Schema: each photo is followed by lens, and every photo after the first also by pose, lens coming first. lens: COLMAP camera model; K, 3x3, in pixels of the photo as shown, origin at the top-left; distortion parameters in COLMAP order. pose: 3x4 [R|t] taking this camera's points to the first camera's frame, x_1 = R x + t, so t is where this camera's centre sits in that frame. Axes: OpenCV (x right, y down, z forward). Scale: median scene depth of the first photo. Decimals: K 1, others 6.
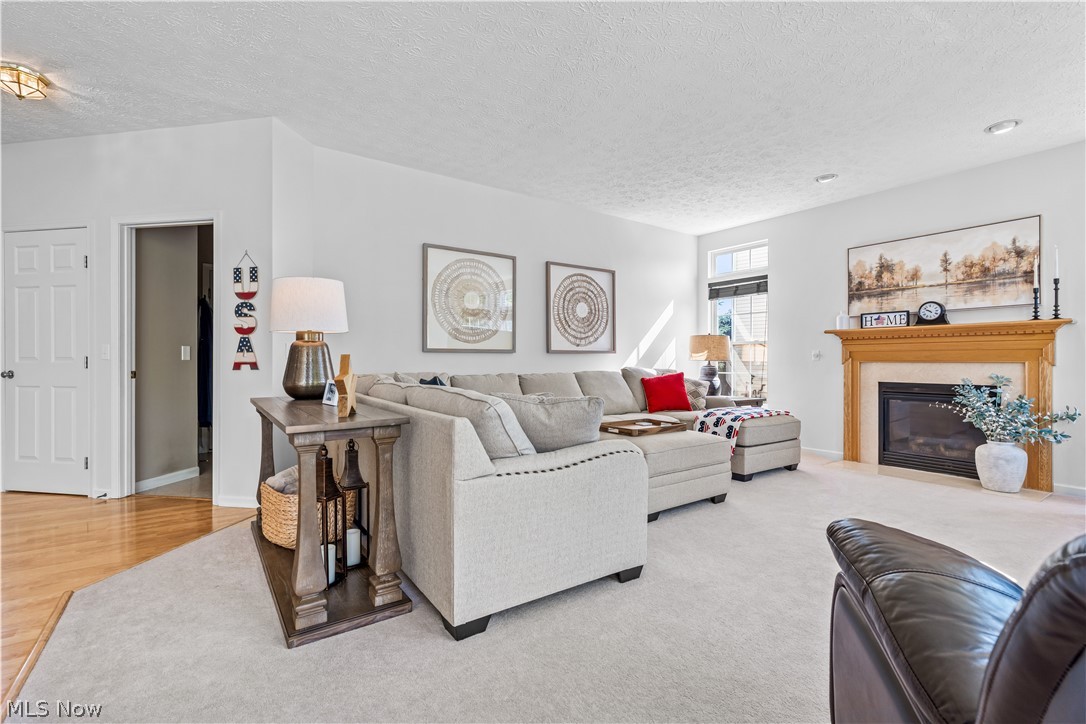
lens RADIAL K [[485.3, 0, 543.6], [0, 485.3, 358.9], [0, 0, 1]] dist [0.002752, 0.002337]
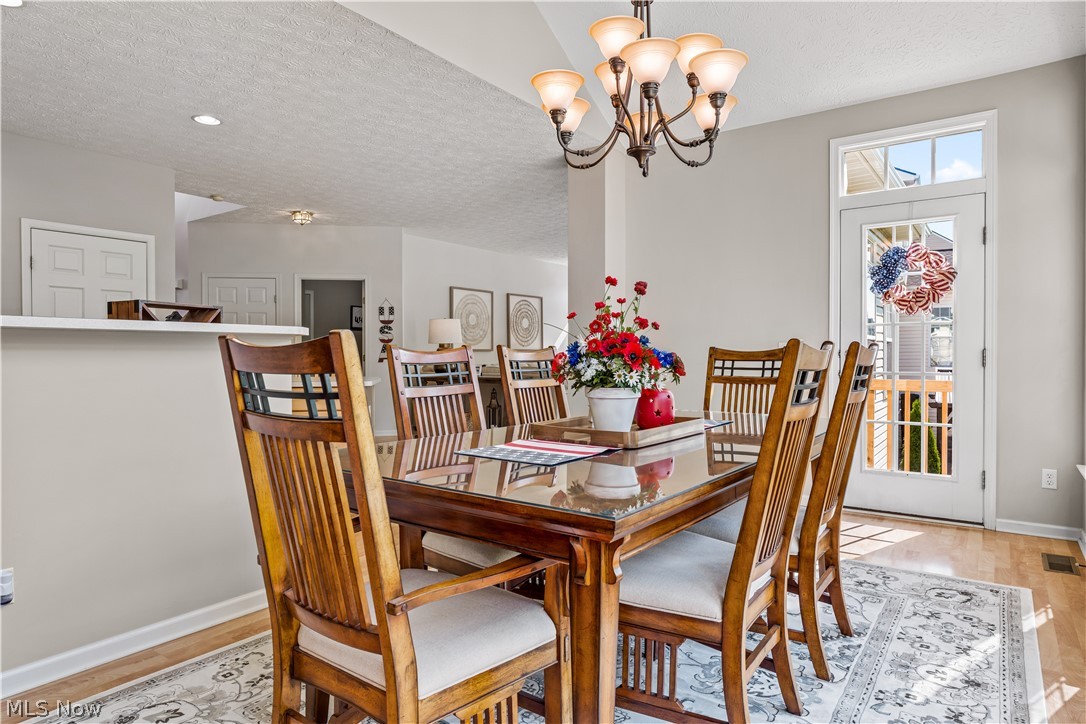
lens RADIAL K [[640.0, 0, 541.7], [0, 640.0, 359.7], [0, 0, 1]] dist [-0.000082, -0.000007]
pose [[0.943256, -0.013700, 0.331784, -0.862405], [0.010181, 0.999872, 0.012342, -0.010588], [-0.331911, -0.008264, 0.943275, -1.496874]]
